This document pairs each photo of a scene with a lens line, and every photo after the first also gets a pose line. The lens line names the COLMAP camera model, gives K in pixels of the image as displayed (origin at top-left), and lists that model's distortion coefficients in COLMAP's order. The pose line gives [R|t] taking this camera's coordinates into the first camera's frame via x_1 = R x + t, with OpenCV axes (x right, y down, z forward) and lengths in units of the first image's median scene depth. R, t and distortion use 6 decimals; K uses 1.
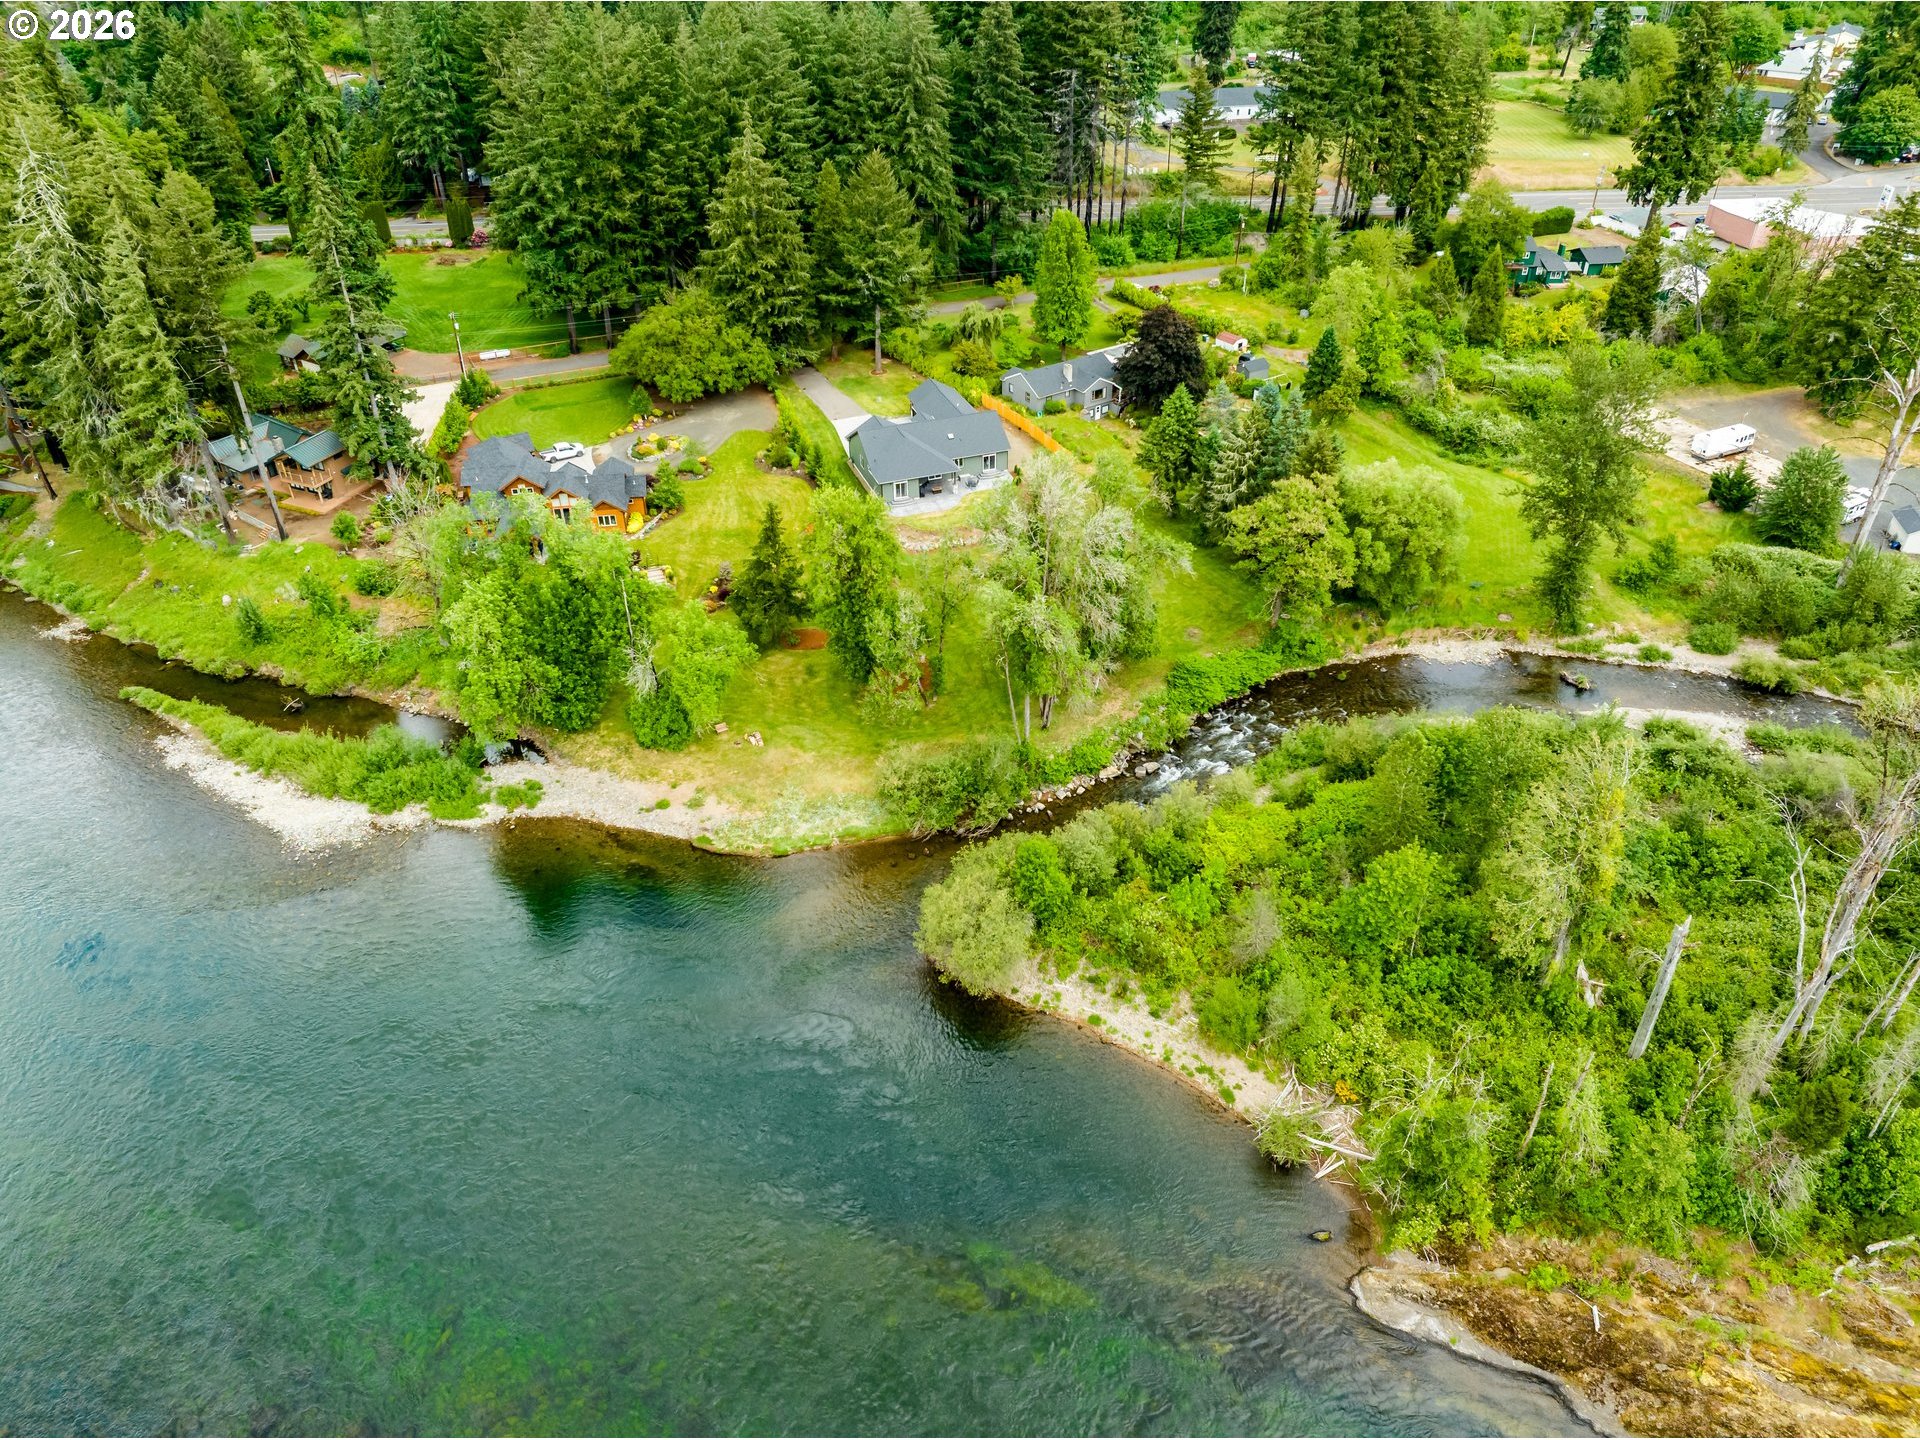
lens RADIAL K [[1010.3, 0, 961.7], [0, 1010.3, 734.7], [0, 0, 1]] dist [-0.006418, -0.001063]
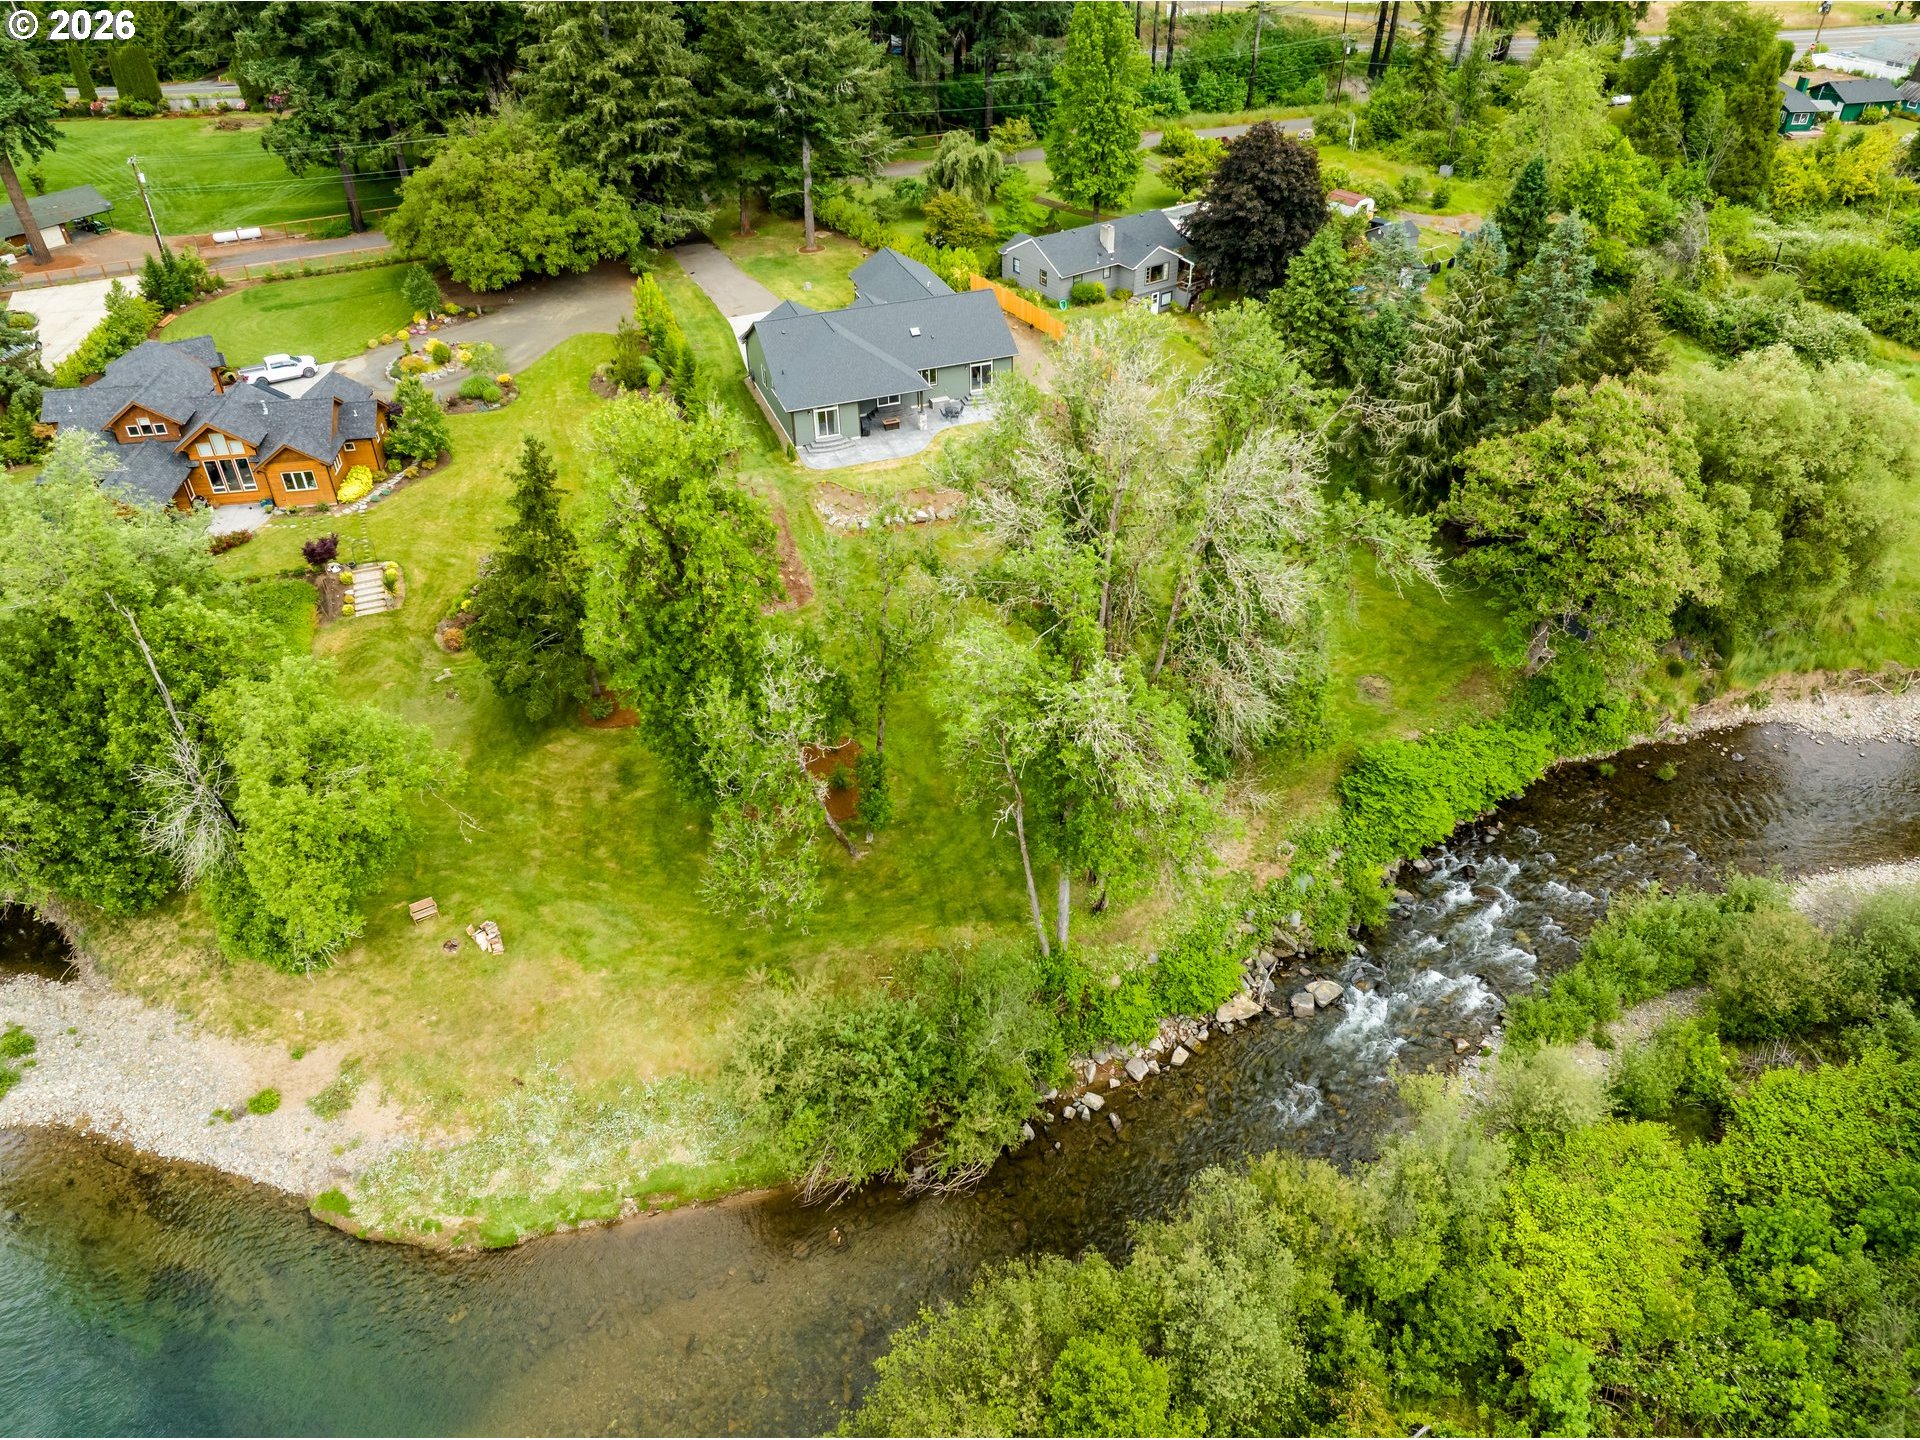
lens RADIAL K [[1013.4, 0, 960.0], [0, 1013.4, 720.0], [0, 0, 1]] dist [-0.031372, 0.015080]
pose [[0.999974, -0.006632, -0.002843, 0.014556], [0.006687, 0.999779, 0.019924, -0.078500], [0.002710, -0.019943, 0.999797, 0.393954]]
